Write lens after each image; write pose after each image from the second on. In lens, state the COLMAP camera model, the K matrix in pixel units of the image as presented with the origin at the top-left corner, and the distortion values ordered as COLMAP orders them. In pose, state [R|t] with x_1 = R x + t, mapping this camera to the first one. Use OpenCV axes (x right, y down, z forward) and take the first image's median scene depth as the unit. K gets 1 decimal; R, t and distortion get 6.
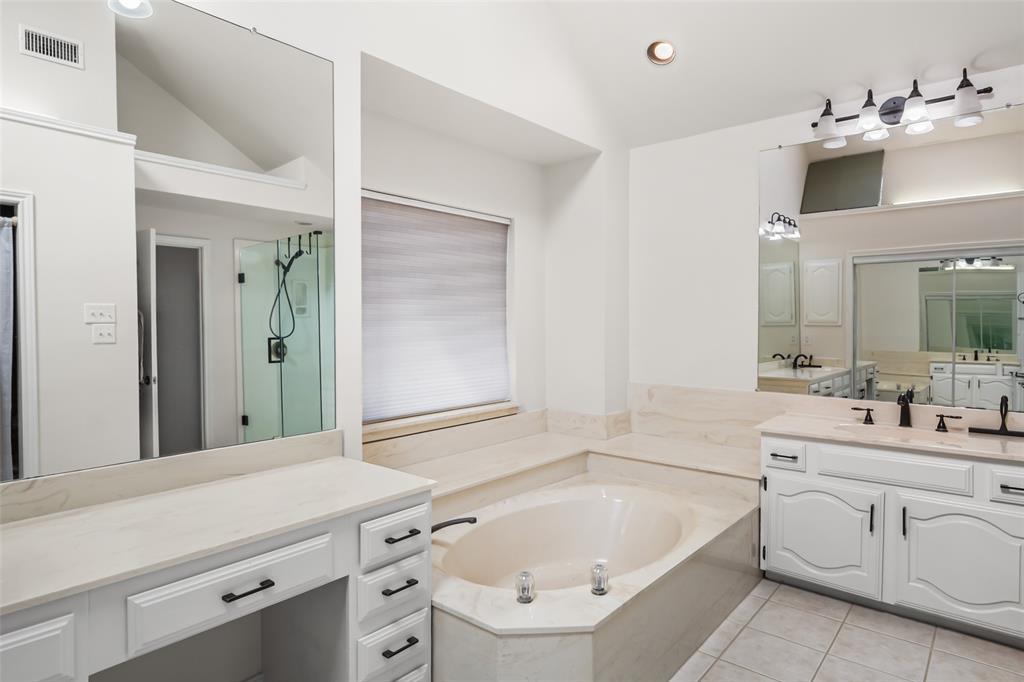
lens RADIAL K [[590.2, 0, 513.3], [0, 590.2, 326.9], [0, 0, 1]] dist [0.002610, 0.000752]
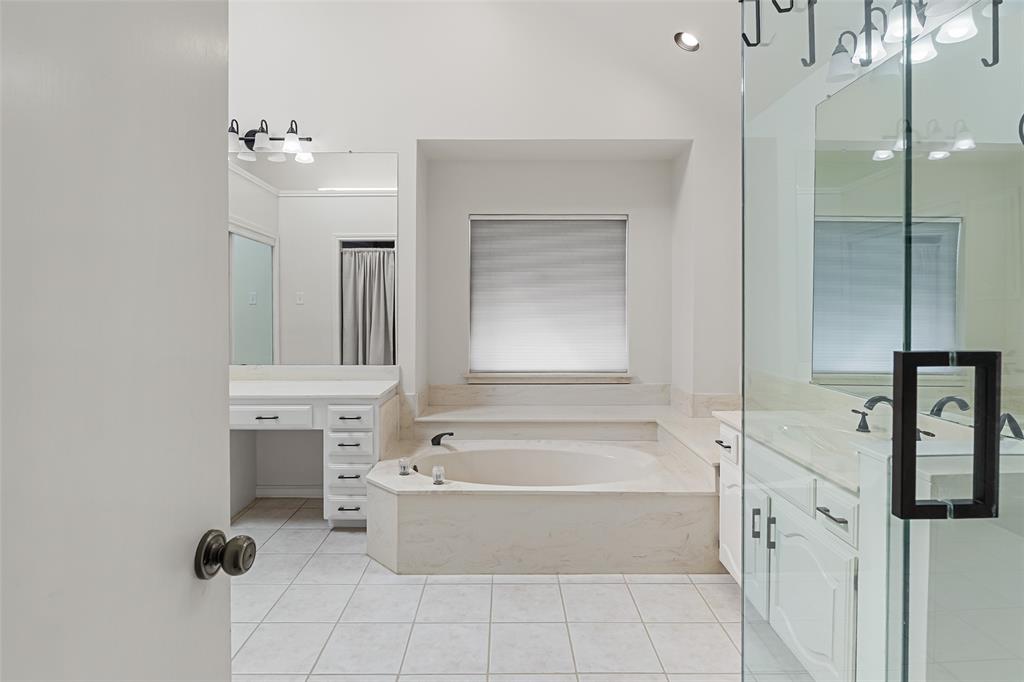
lens RADIAL K [[555.3, 0, 507.3], [0, 555.3, 316.7], [0, 0, 1]] dist [-0.003367, -0.001440]
pose [[0.643672, 0.018256, -0.765084, 0.771855], [-0.010370, 0.999832, 0.015132, 0.002827], [0.765231, -0.001806, 0.643753, 0.135994]]
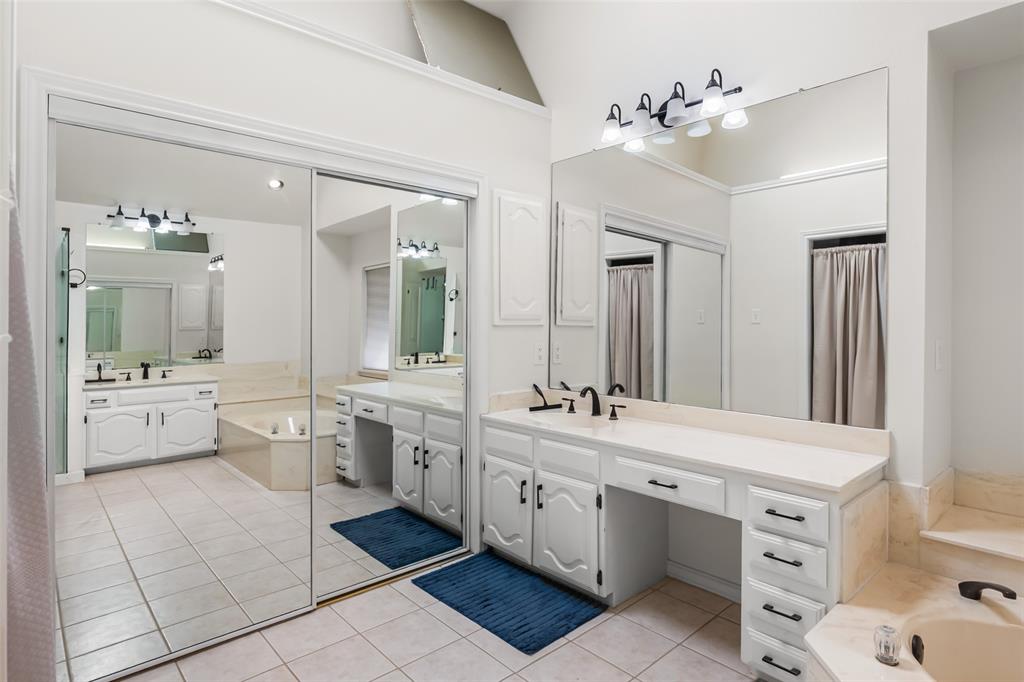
lens RADIAL K [[555.3, 0, 496.8], [0, 555.3, 324.0], [0, 0, 1]] dist [-0.003367, -0.001440]
pose [[-0.140693, 0.005732, -0.990037, 0.490529], [-0.012033, 0.999899, 0.007499, -0.004561], [0.989980, 0.012968, -0.140610, 0.319229]]
